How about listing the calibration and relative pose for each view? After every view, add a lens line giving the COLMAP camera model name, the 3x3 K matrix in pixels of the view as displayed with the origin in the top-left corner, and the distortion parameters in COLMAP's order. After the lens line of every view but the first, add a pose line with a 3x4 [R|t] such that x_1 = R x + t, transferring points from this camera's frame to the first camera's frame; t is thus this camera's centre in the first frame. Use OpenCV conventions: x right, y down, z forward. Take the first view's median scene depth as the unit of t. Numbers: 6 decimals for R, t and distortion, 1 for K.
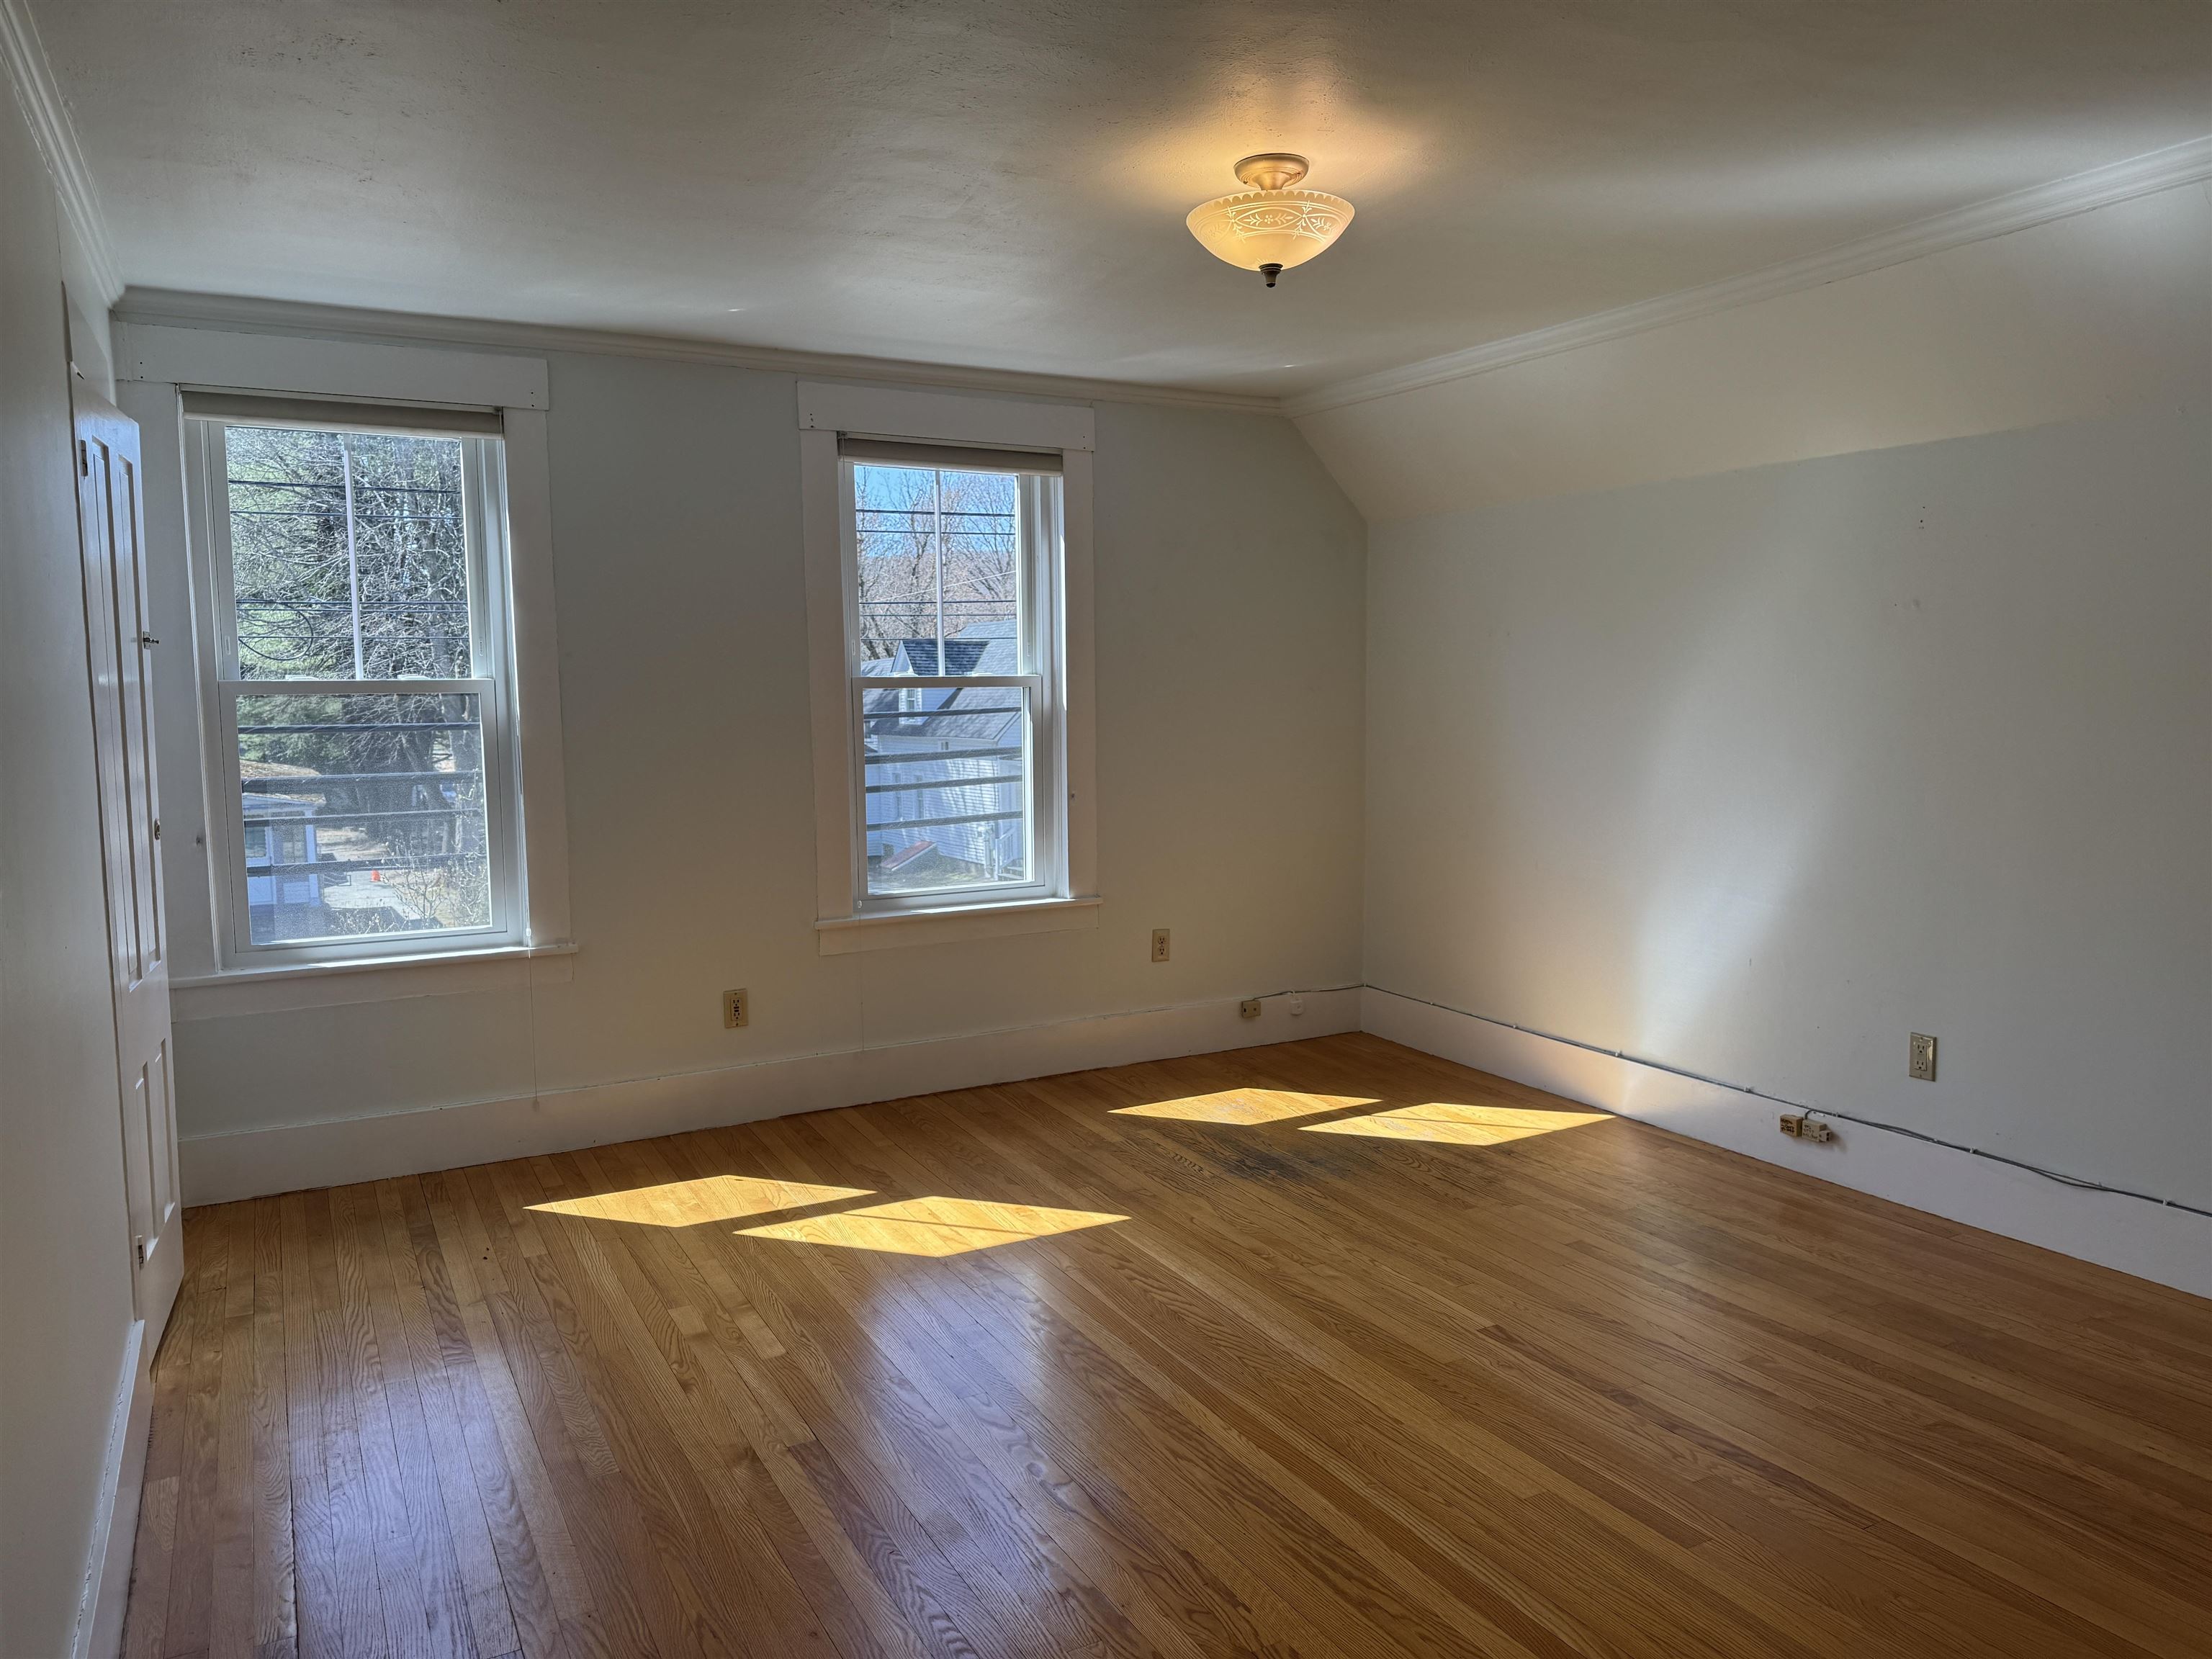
lens RADIAL K [[1560.9, 0, 1103.2], [0, 1560.9, 828.5], [0, 0, 1]] dist [0.080881, -0.061480]
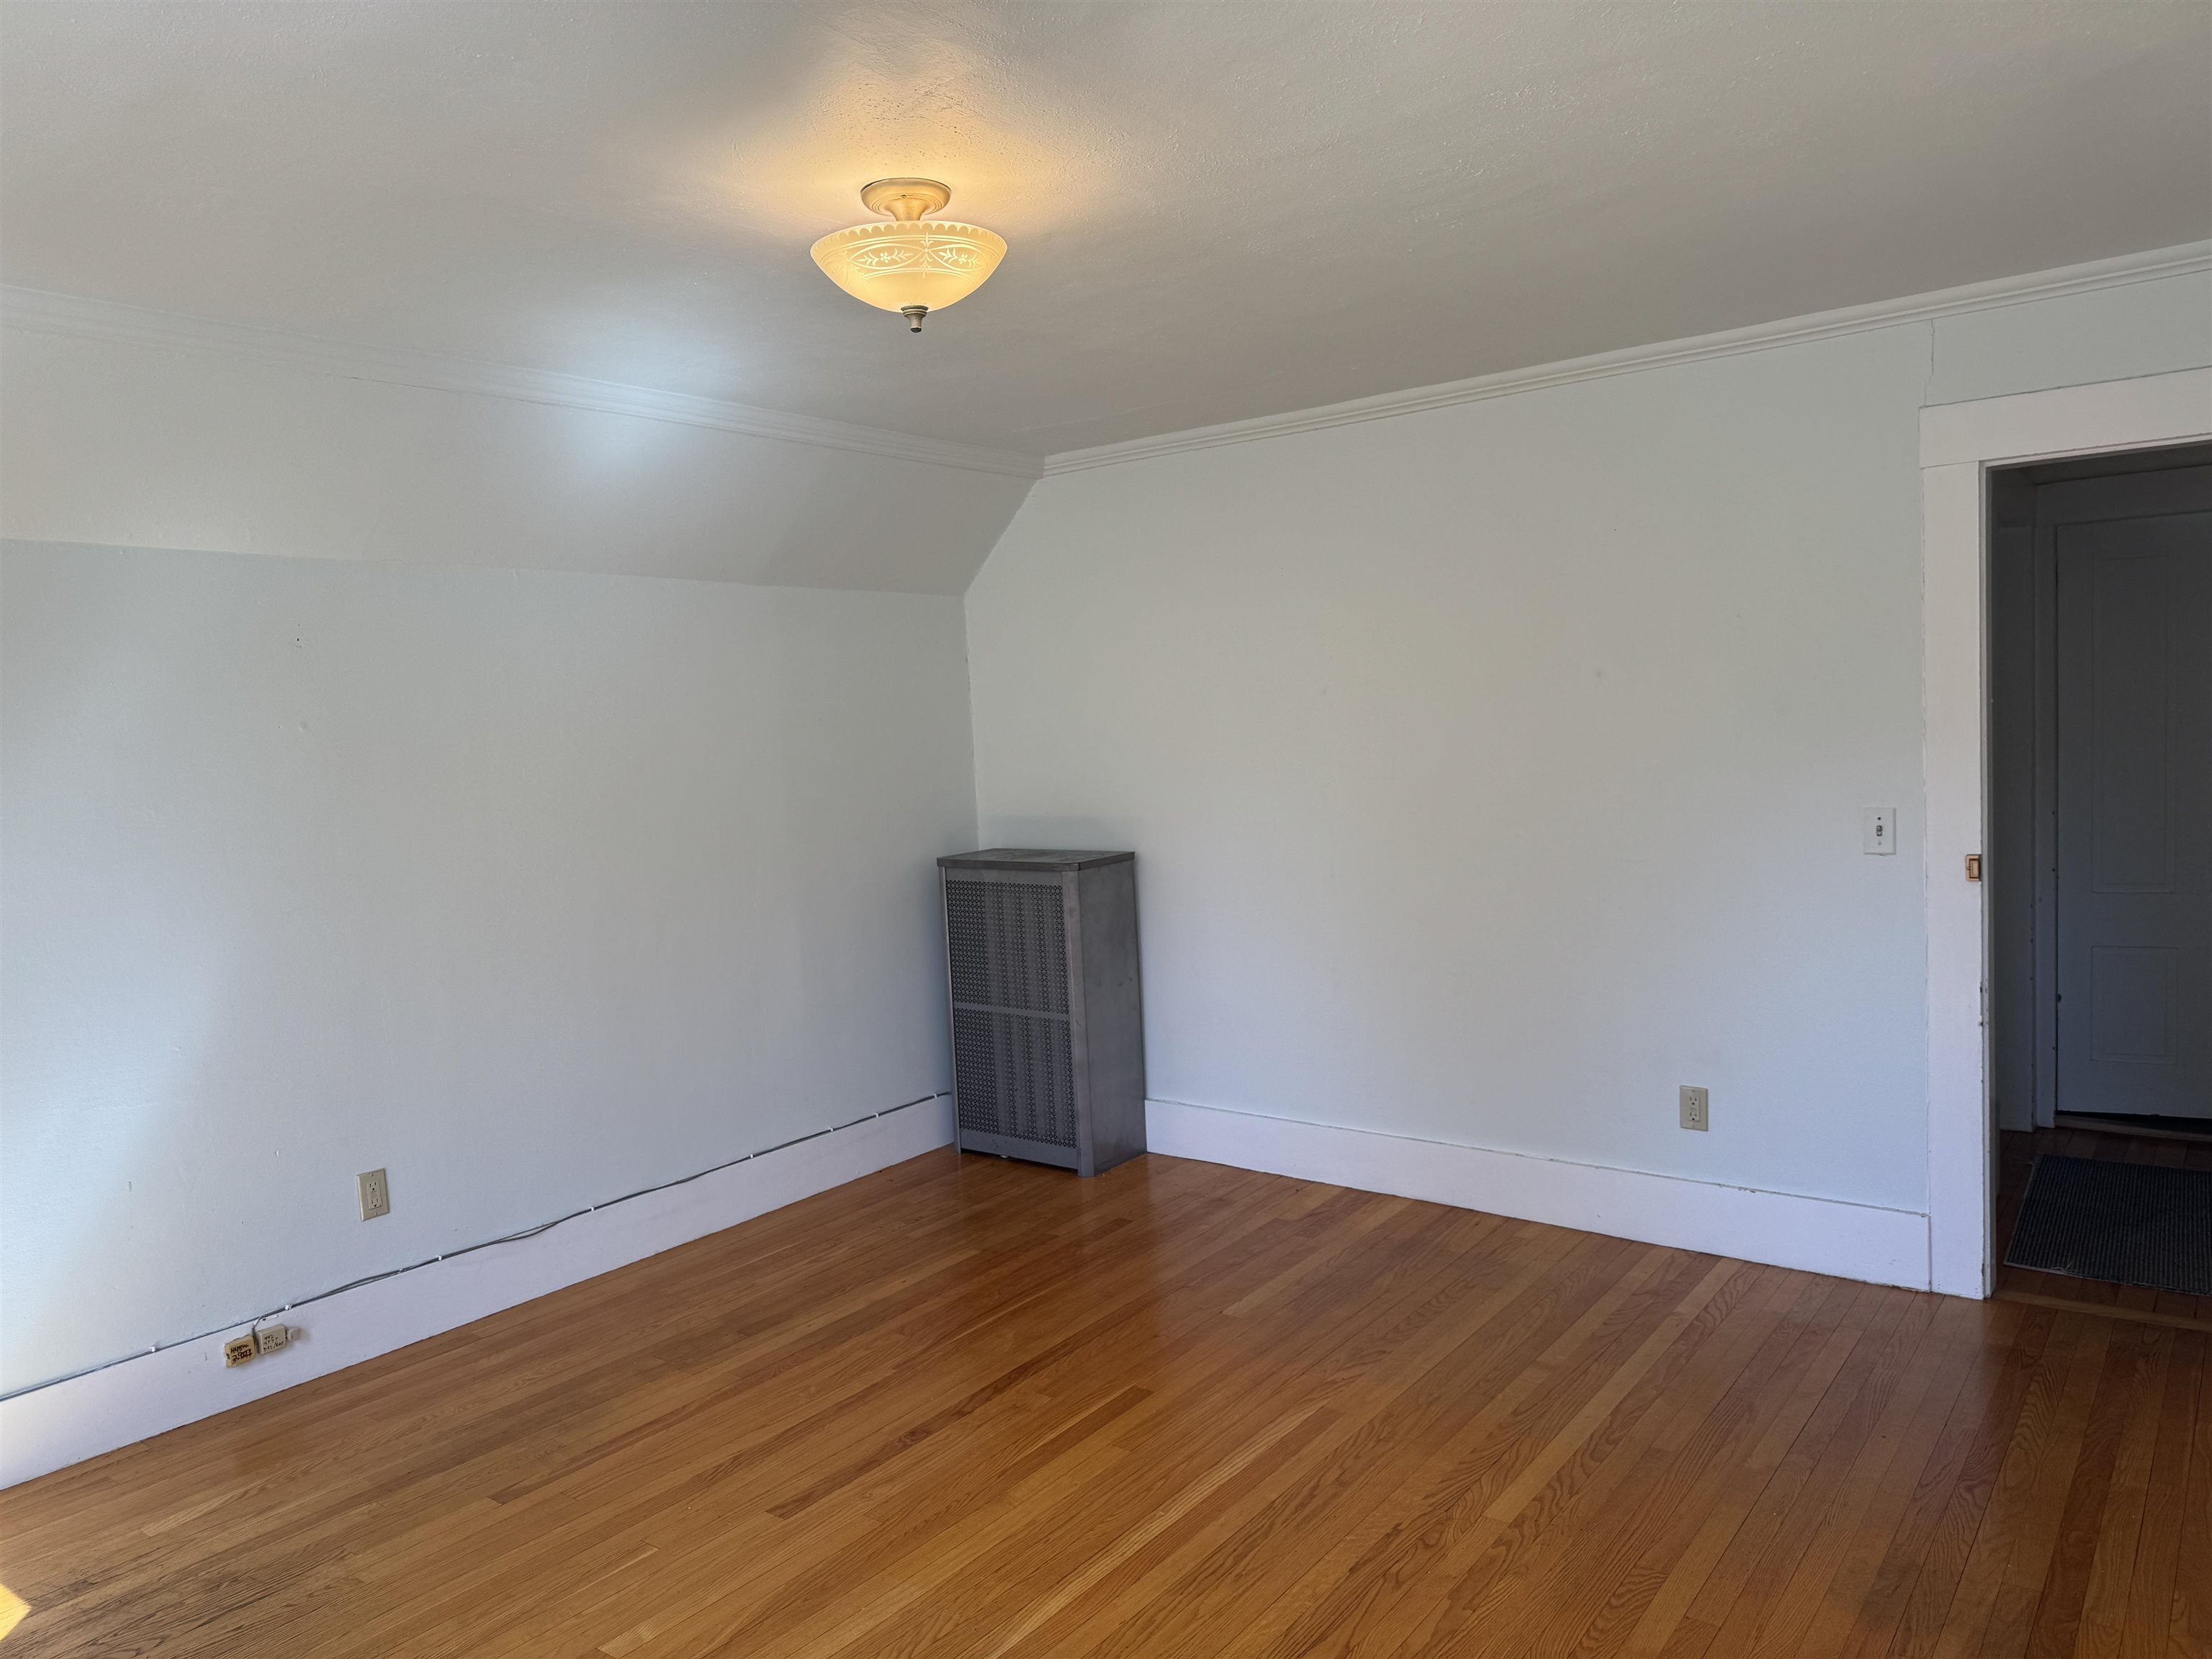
lens RADIAL K [[1560.9, 0, 1103.2], [0, 1560.9, 828.5], [0, 0, 1]] dist [0.080881, -0.061480]
pose [[-0.416317, -0.028454, 0.908774, -0.630613], [0.135251, 0.986452, 0.092846, -0.122446], [-0.899104, 0.161566, -0.406828, 1.130502]]
